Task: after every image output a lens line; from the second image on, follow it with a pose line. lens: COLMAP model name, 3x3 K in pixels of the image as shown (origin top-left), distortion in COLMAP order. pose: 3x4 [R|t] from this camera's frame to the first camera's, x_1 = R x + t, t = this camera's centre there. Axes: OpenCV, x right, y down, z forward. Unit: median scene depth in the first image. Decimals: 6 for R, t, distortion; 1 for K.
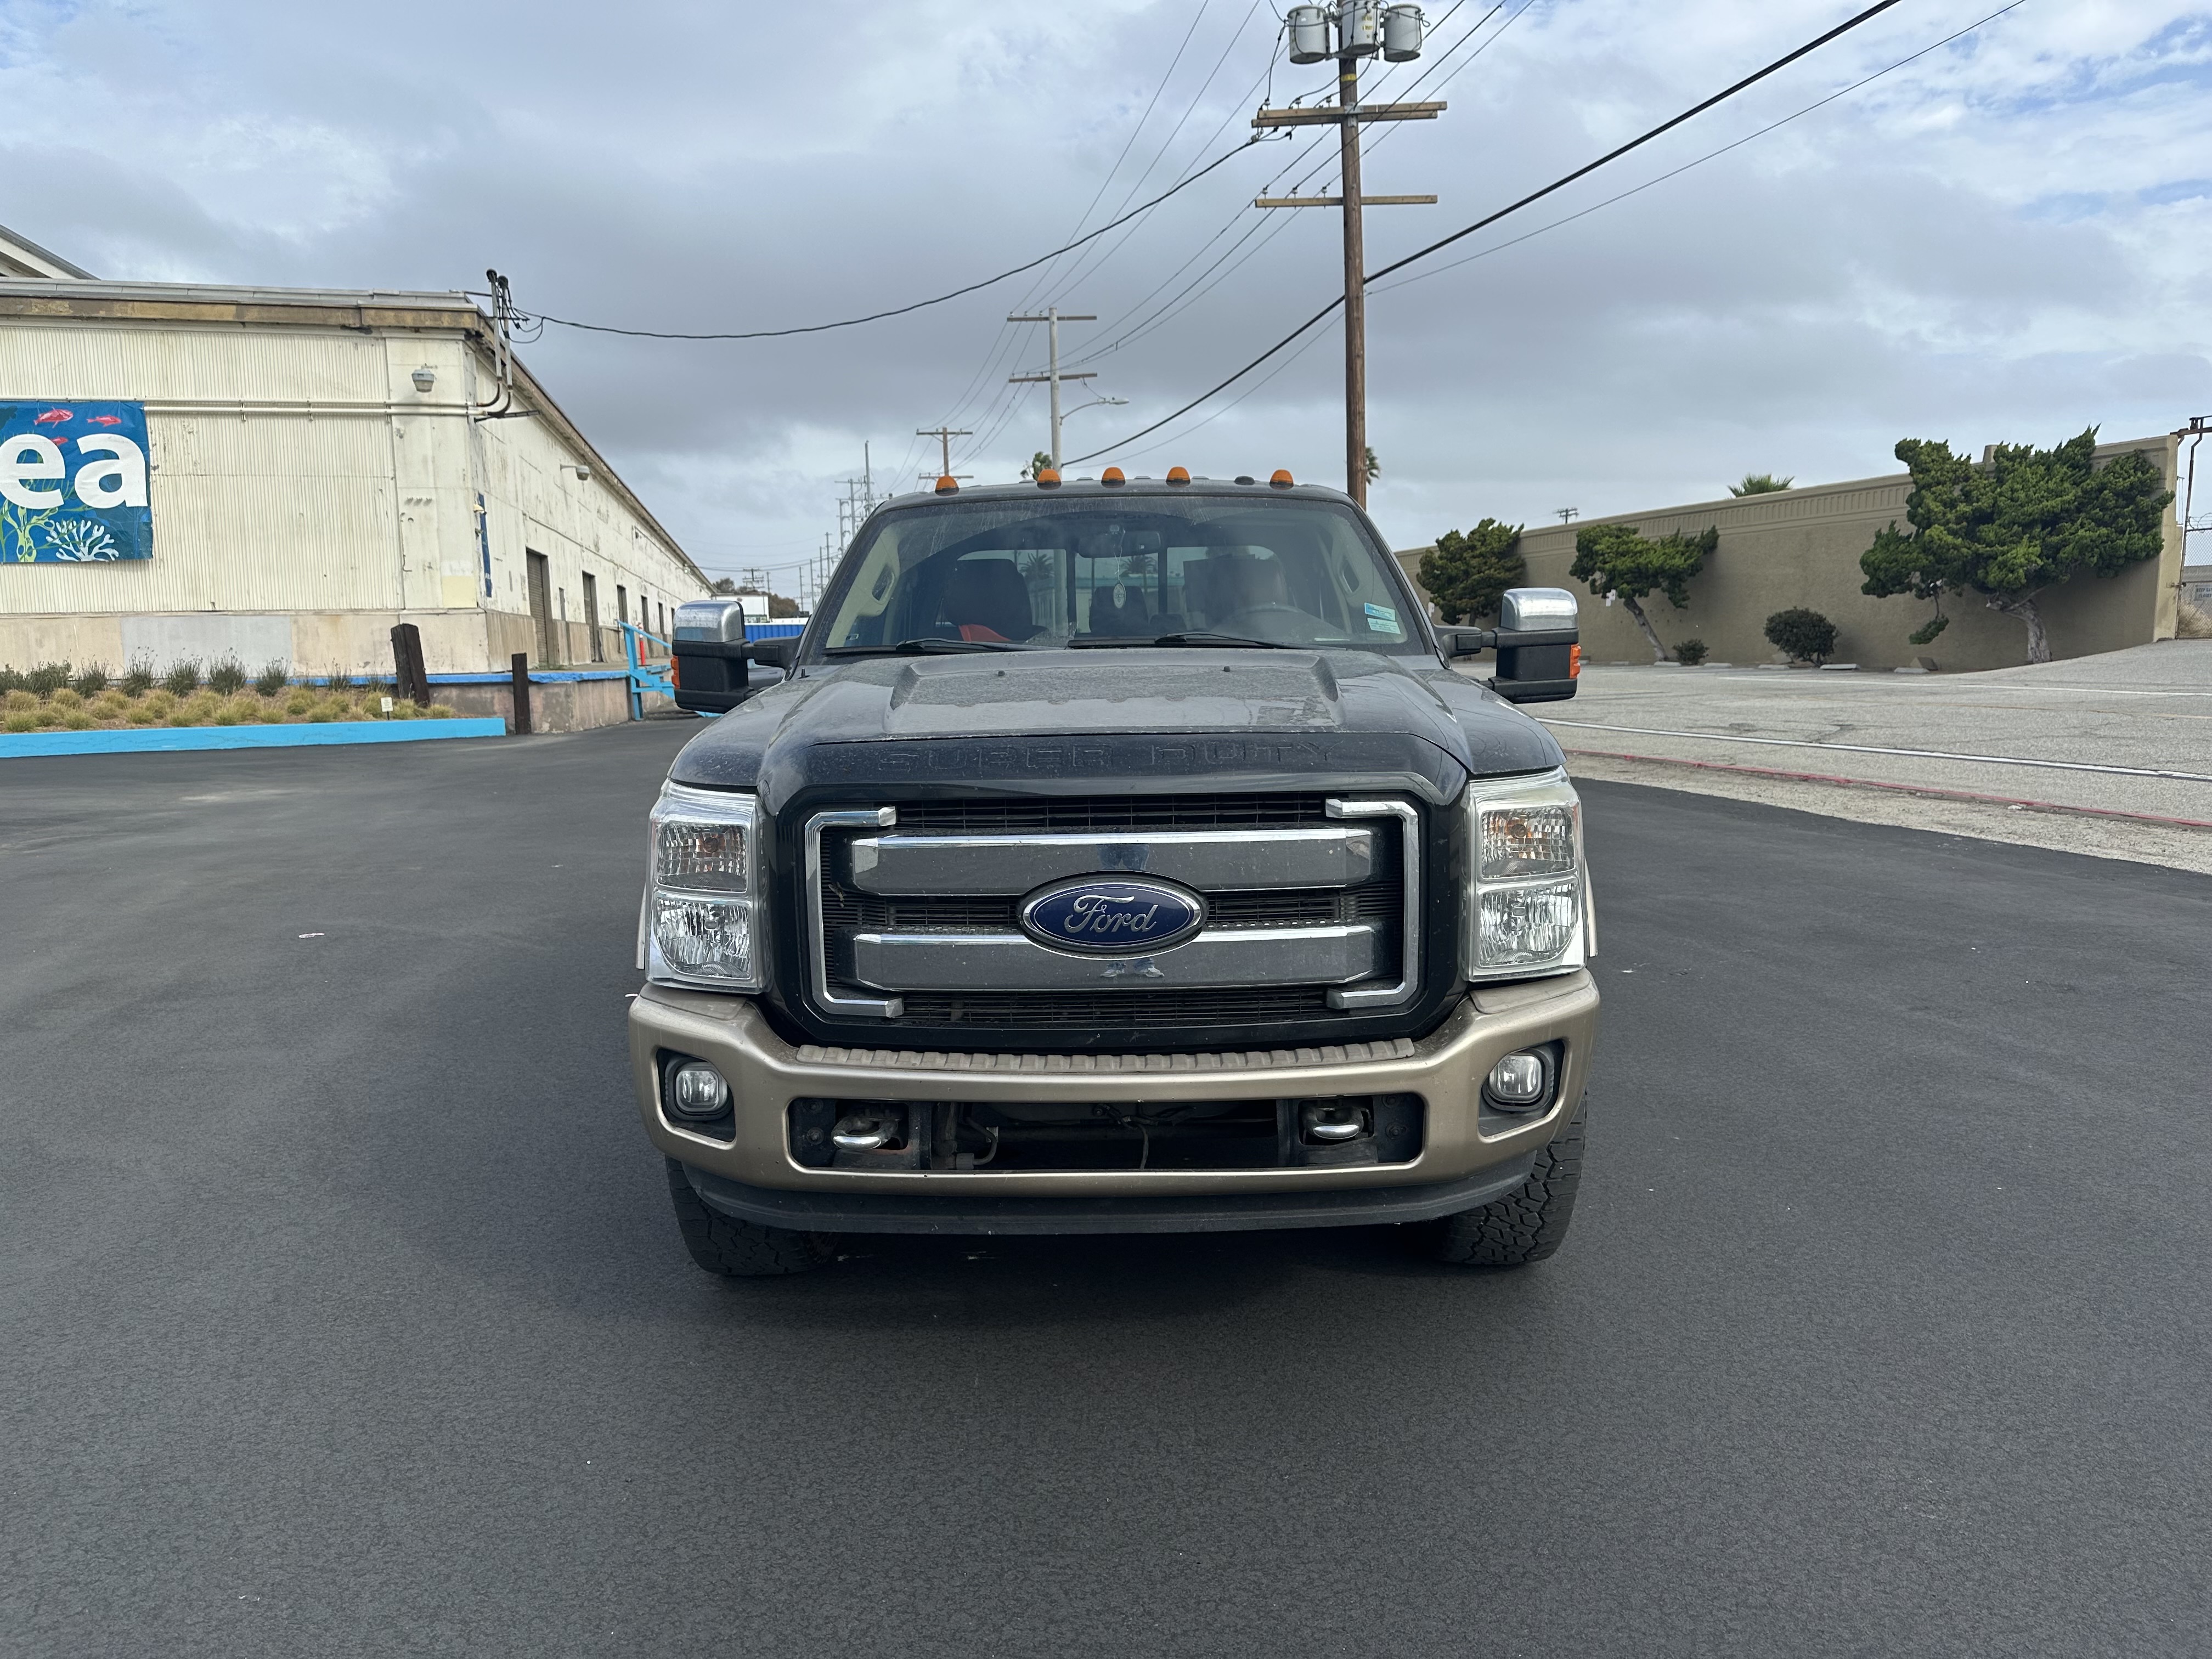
lens RADIAL K [[1560.8, 0, 1110.1], [0, 1560.8, 826.6], [0, 0, 1]] dist [-0.012741, -0.011203]
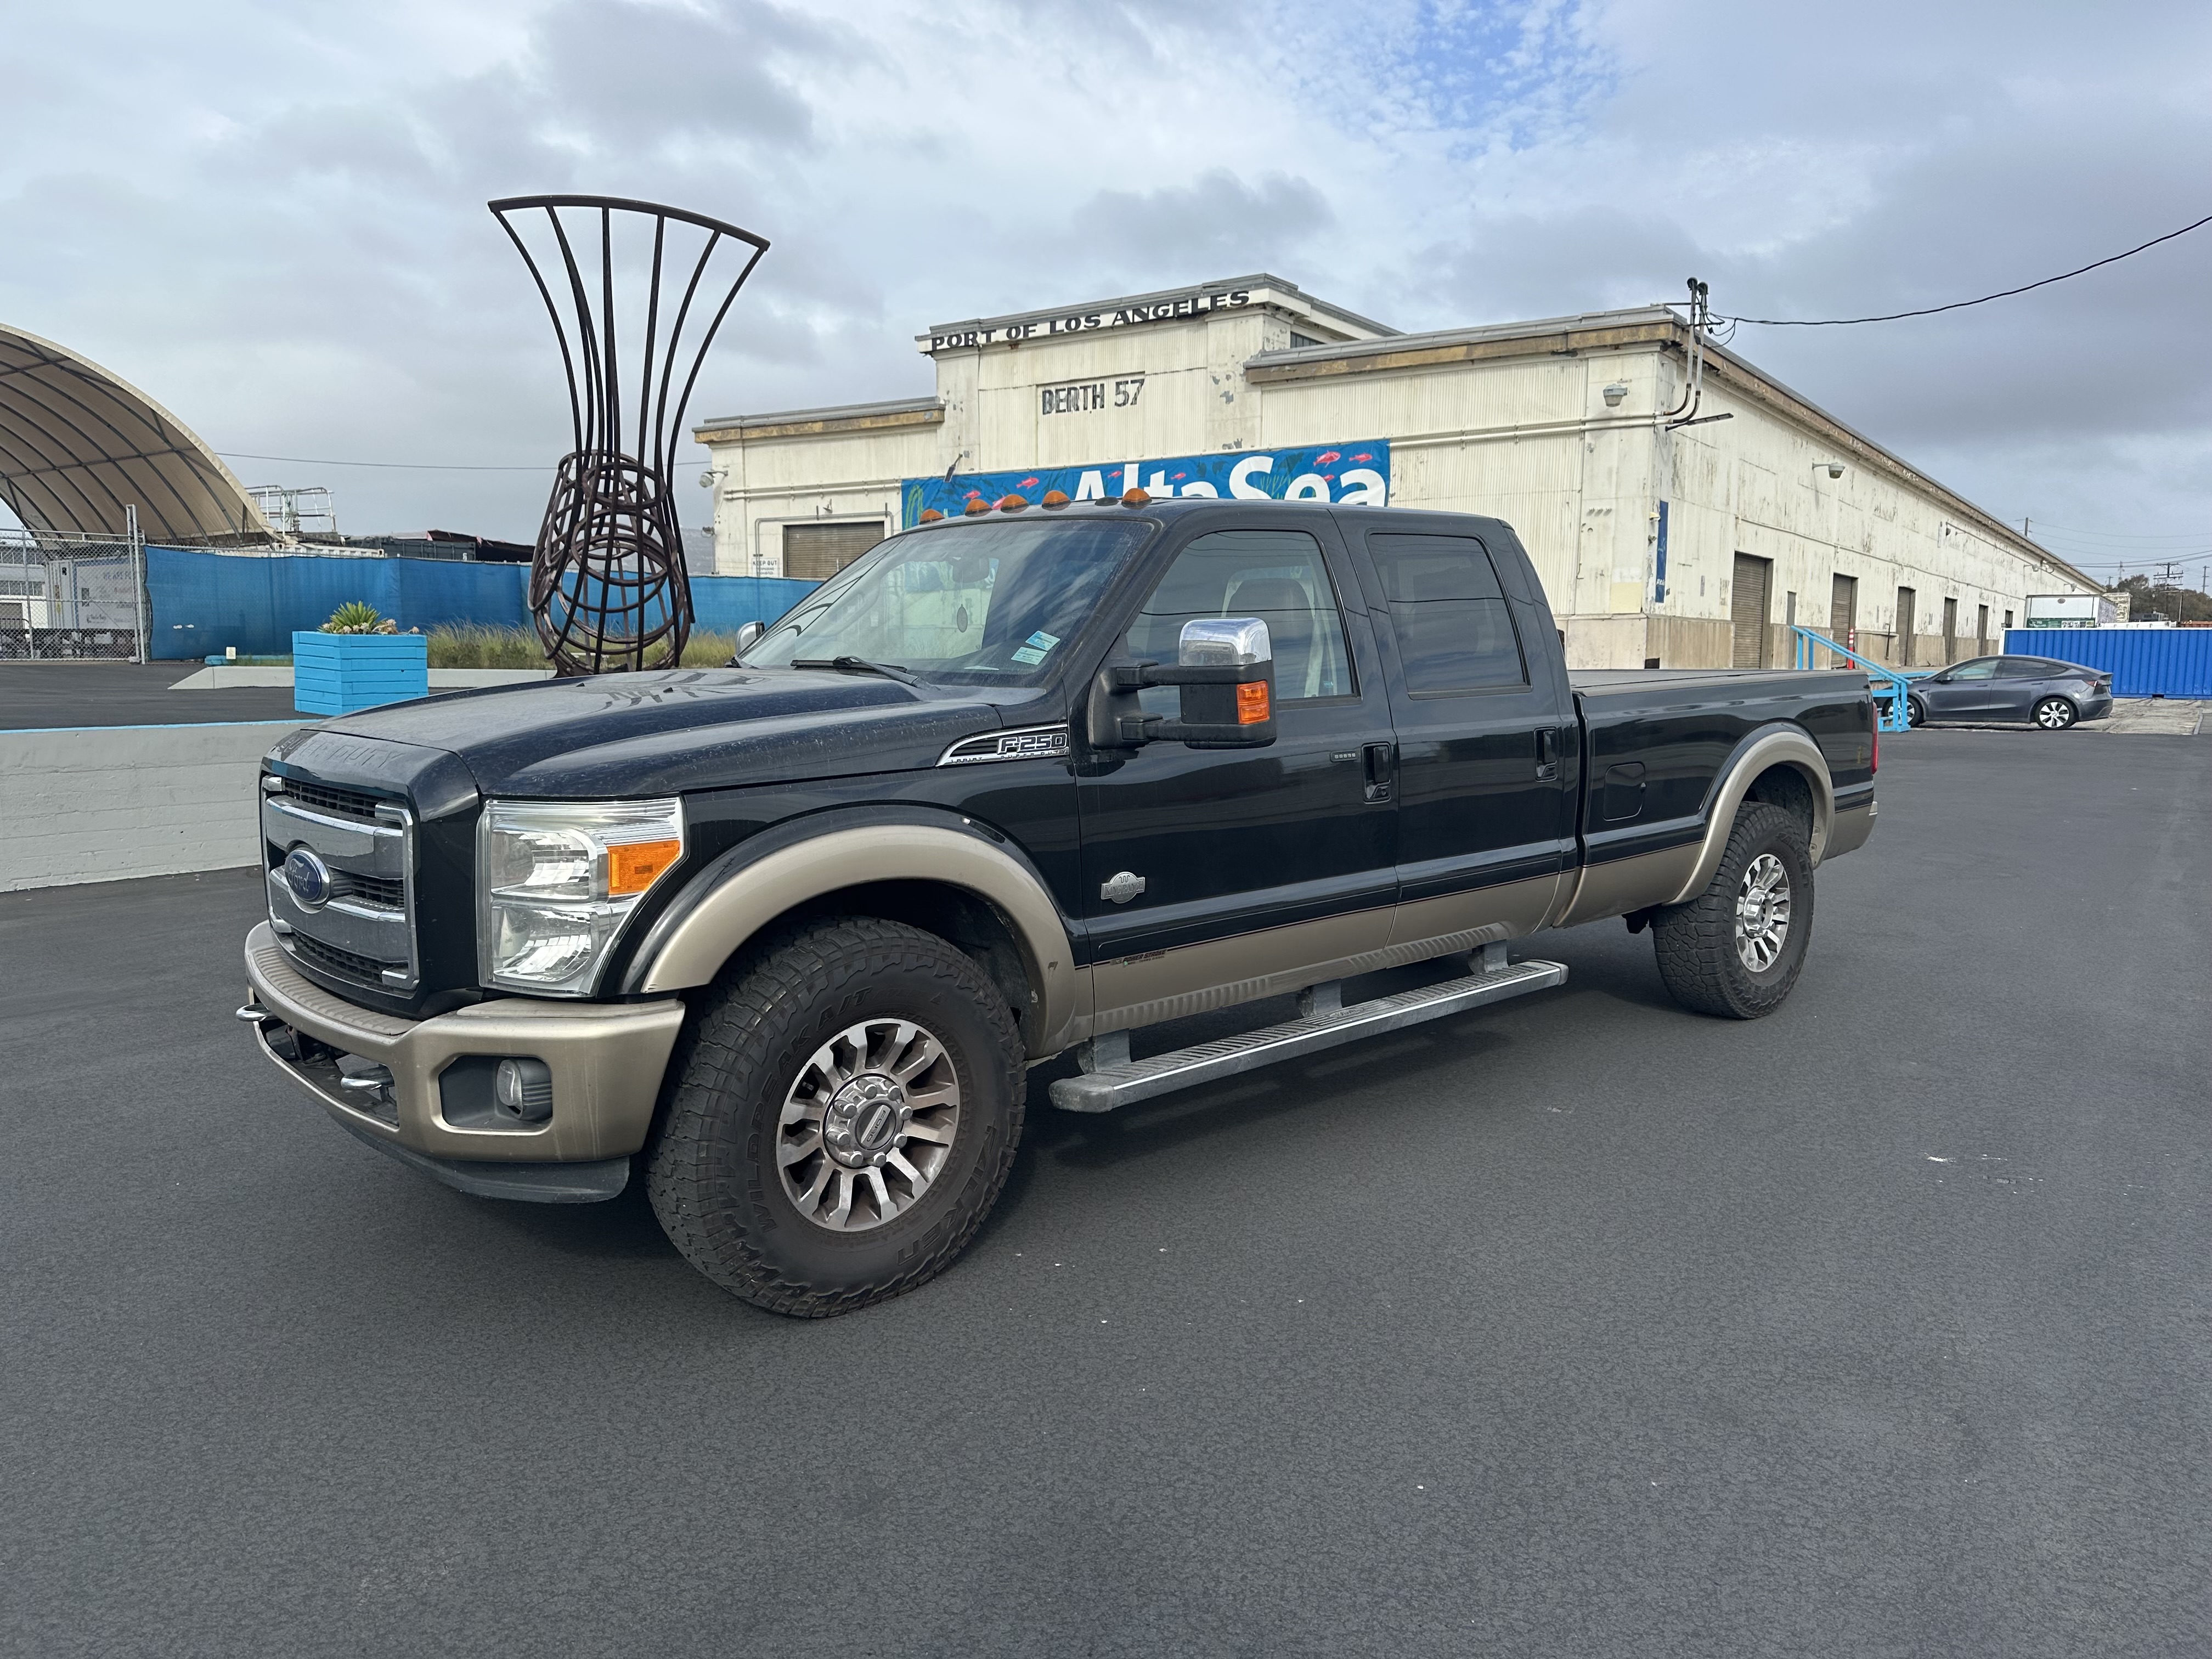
lens RADIAL K [[1560.8, 0, 1109.0], [0, 1560.8, 834.6], [0, 0, 1]] dist [-0.012741, -0.011203]
pose [[0.657951, 0.097750, -0.746690, 0.142423], [-0.095005, 0.994392, 0.046462, -0.010330], [0.747044, 0.040369, 0.663548, 0.065633]]
